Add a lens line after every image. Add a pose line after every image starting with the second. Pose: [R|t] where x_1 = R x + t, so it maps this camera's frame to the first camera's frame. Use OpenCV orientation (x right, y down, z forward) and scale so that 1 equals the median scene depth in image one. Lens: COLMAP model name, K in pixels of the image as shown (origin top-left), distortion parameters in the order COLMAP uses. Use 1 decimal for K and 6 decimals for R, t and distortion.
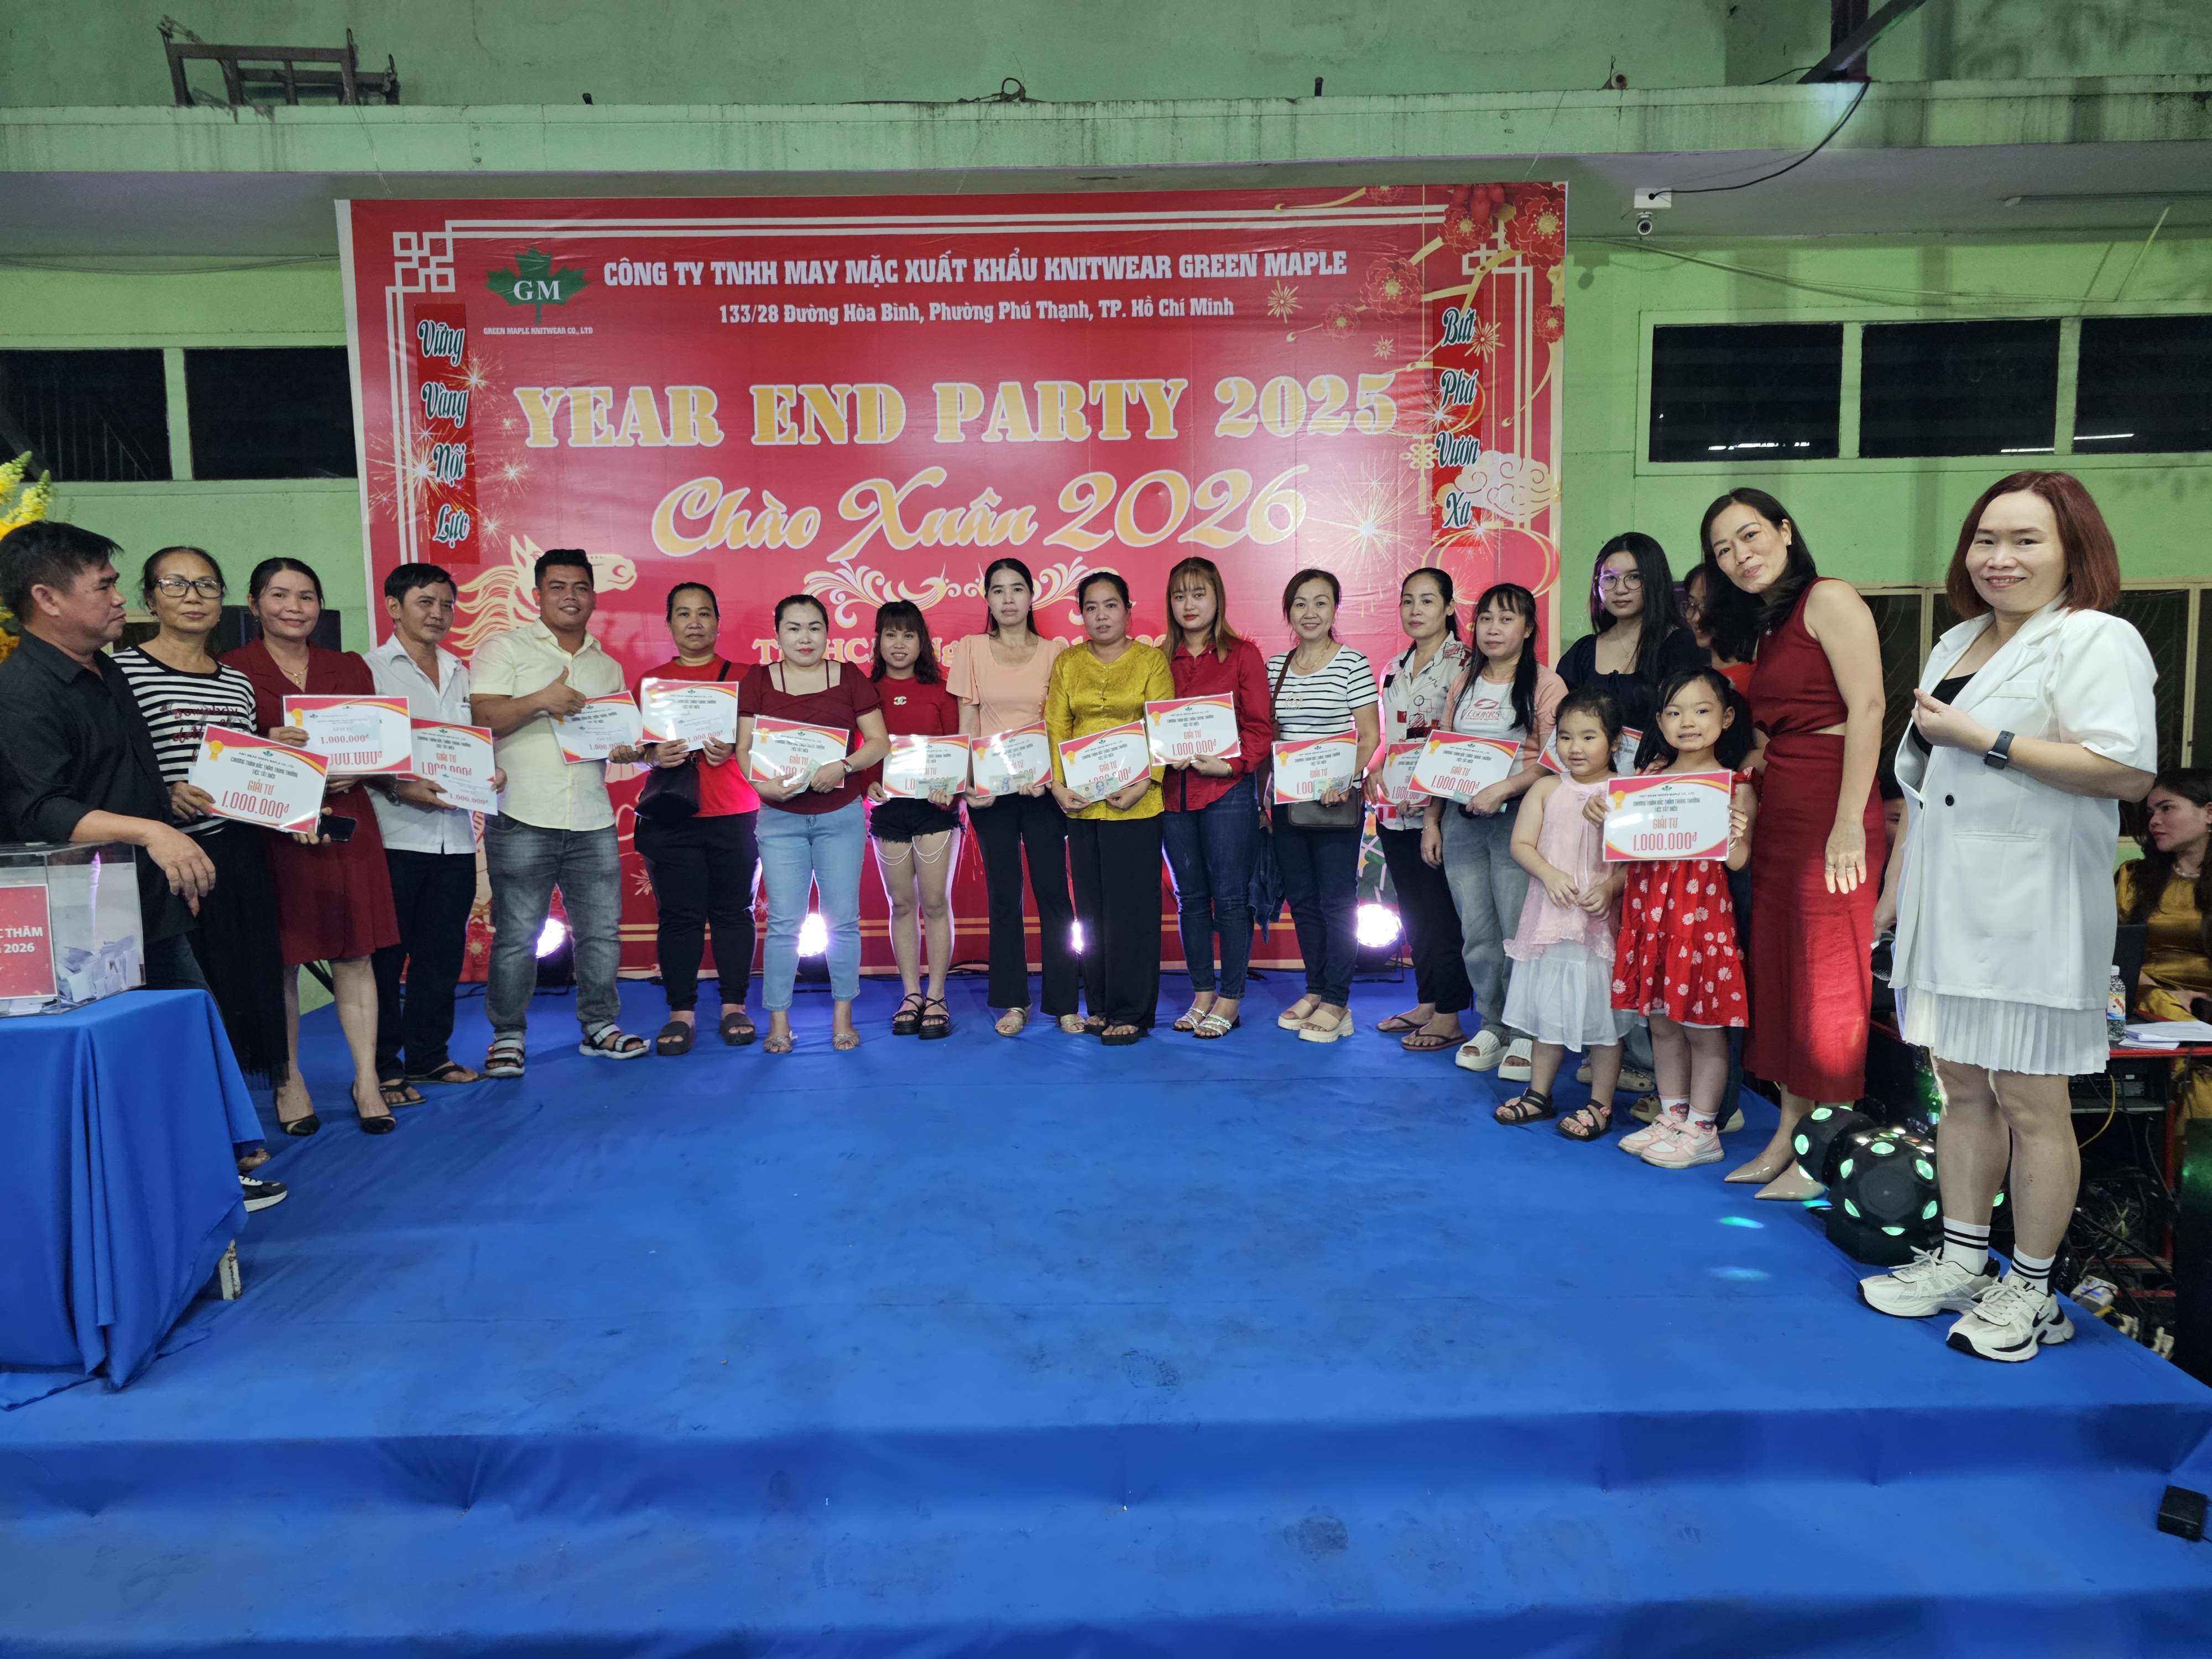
lens RADIAL K [[1477.0, 0, 1103.0], [0, 1477.0, 817.0], [0, 0, 1]] dist [0.069879, -0.061088]
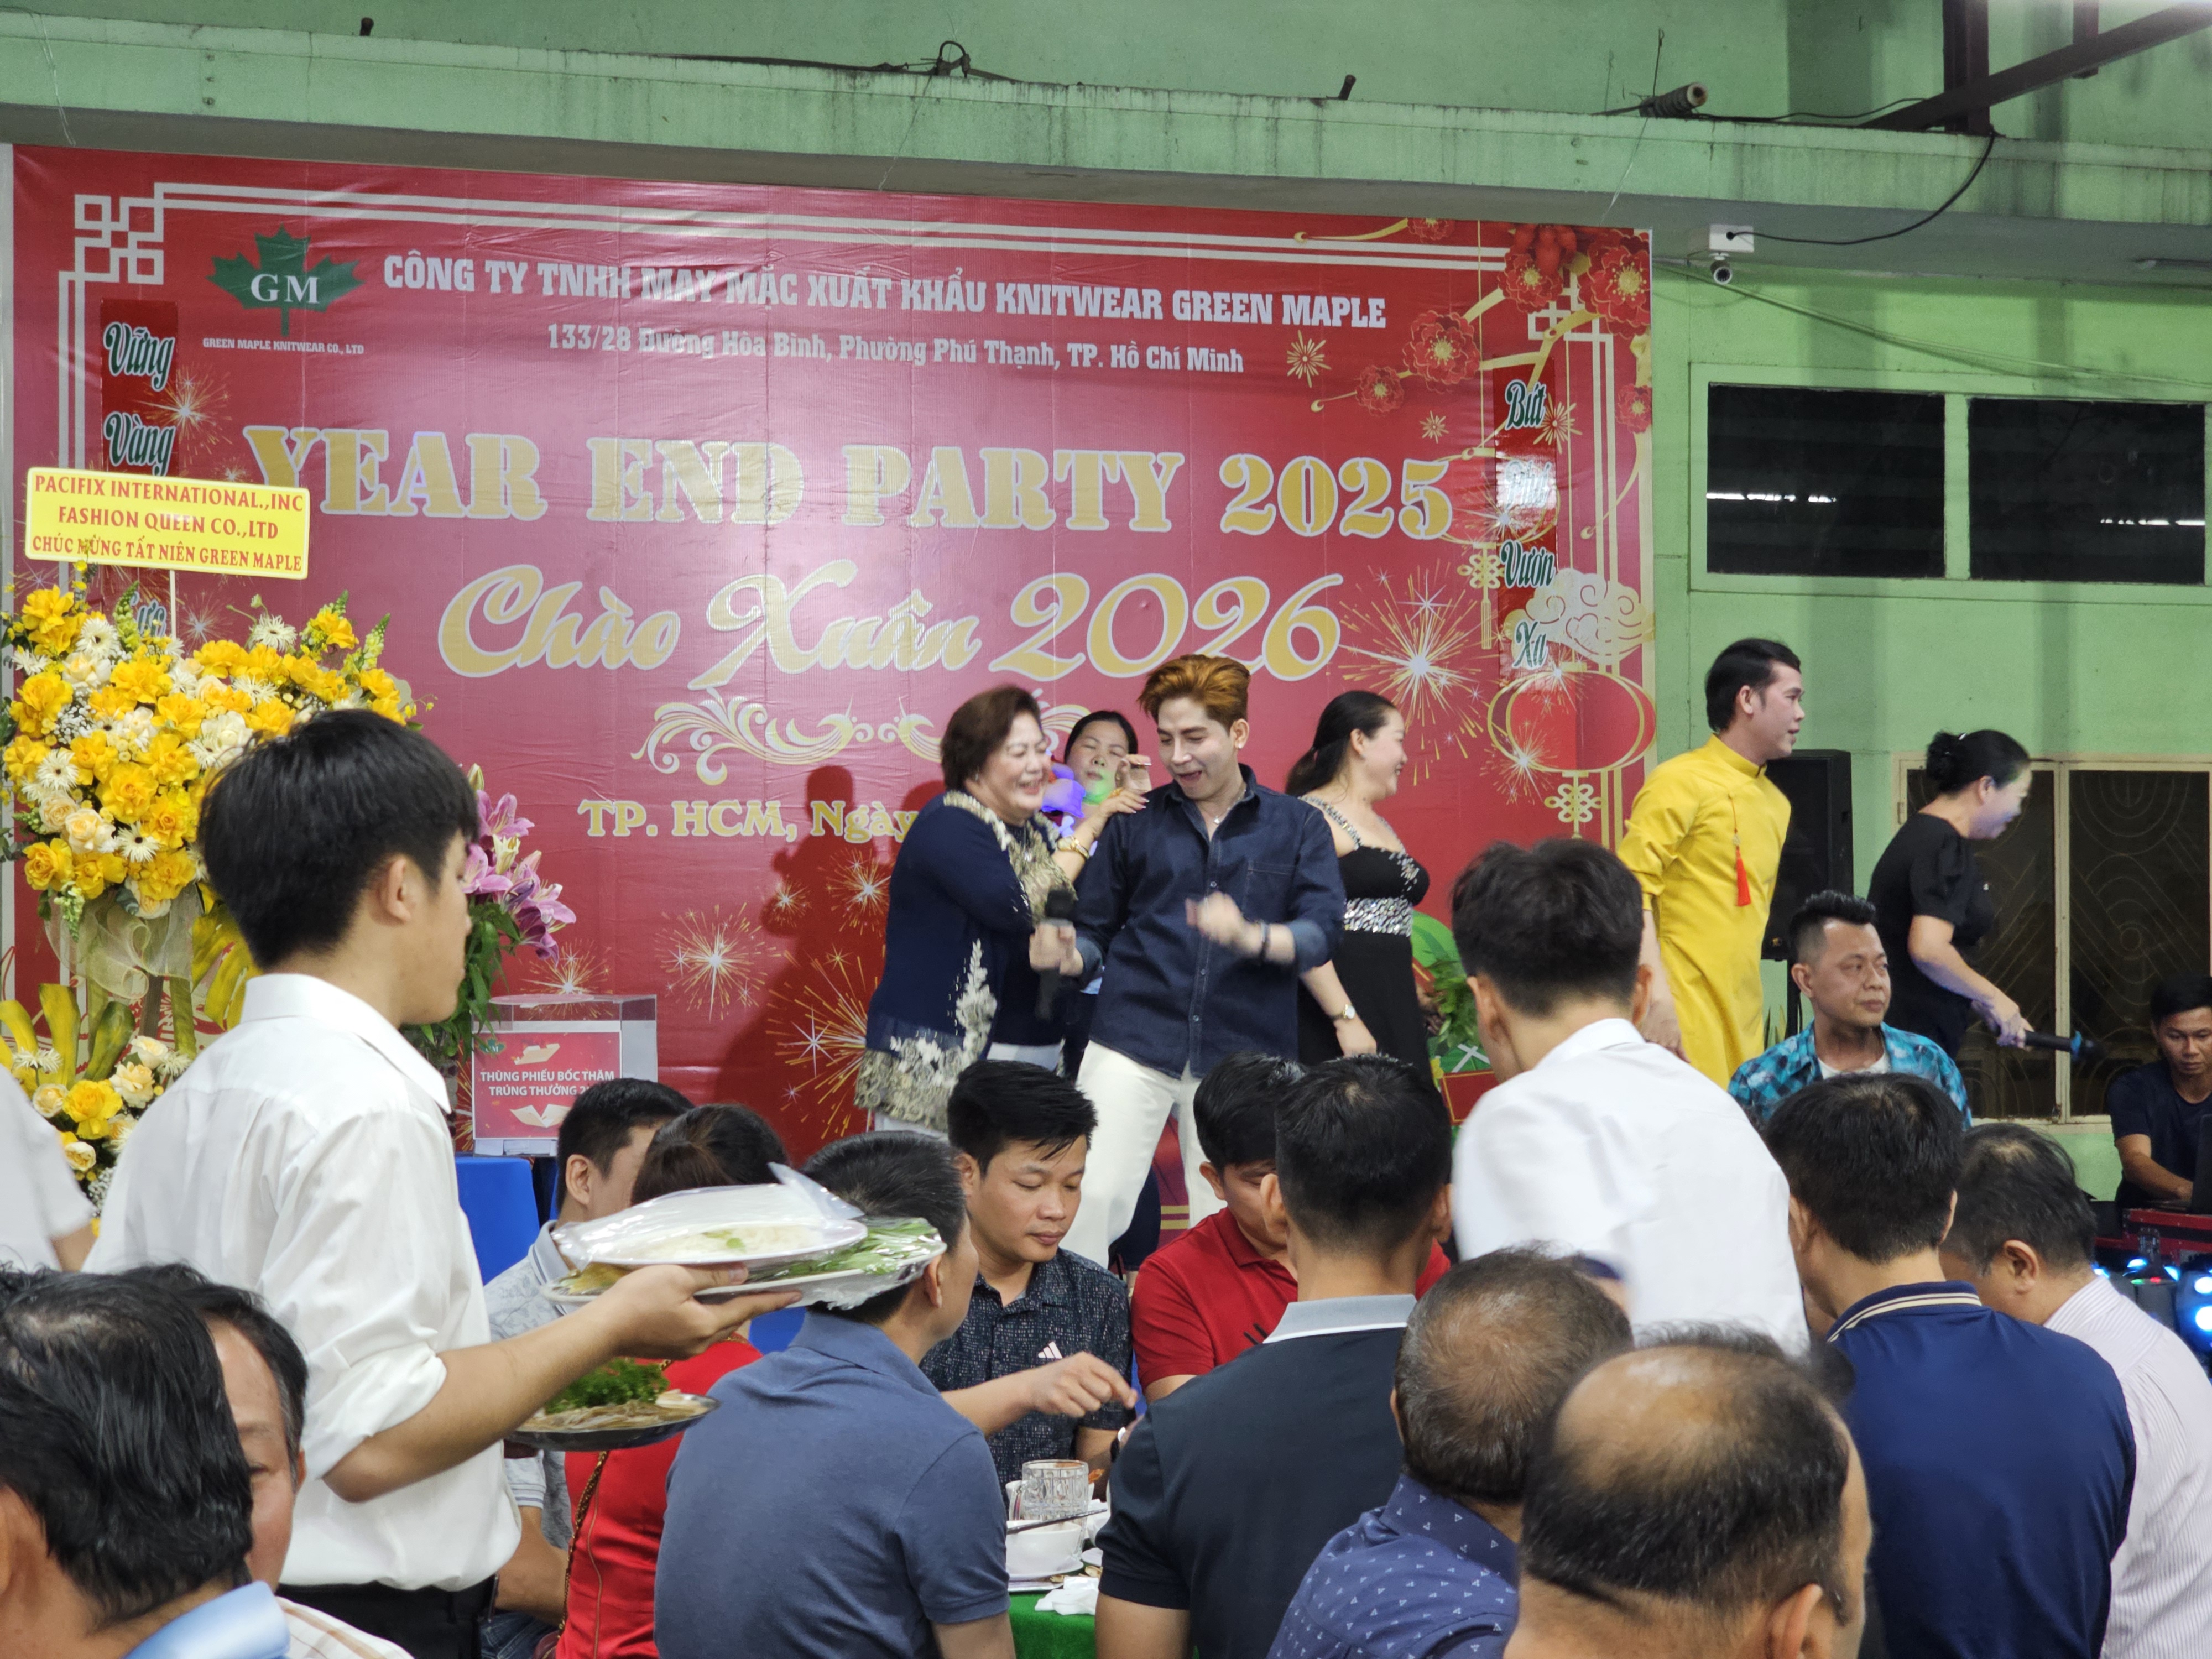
lens RADIAL K [[4277.7, 0, 1106.3], [0, 4277.7, 927.9], [0, 0, 1]] dist [-0.135230, 1.983248]
pose [[0.948596, 0.010366, 0.316321, -0.636503], [0.019716, 0.995587, -0.091750, 0.124978], [-0.315876, 0.093271, 0.944205, -0.932741]]
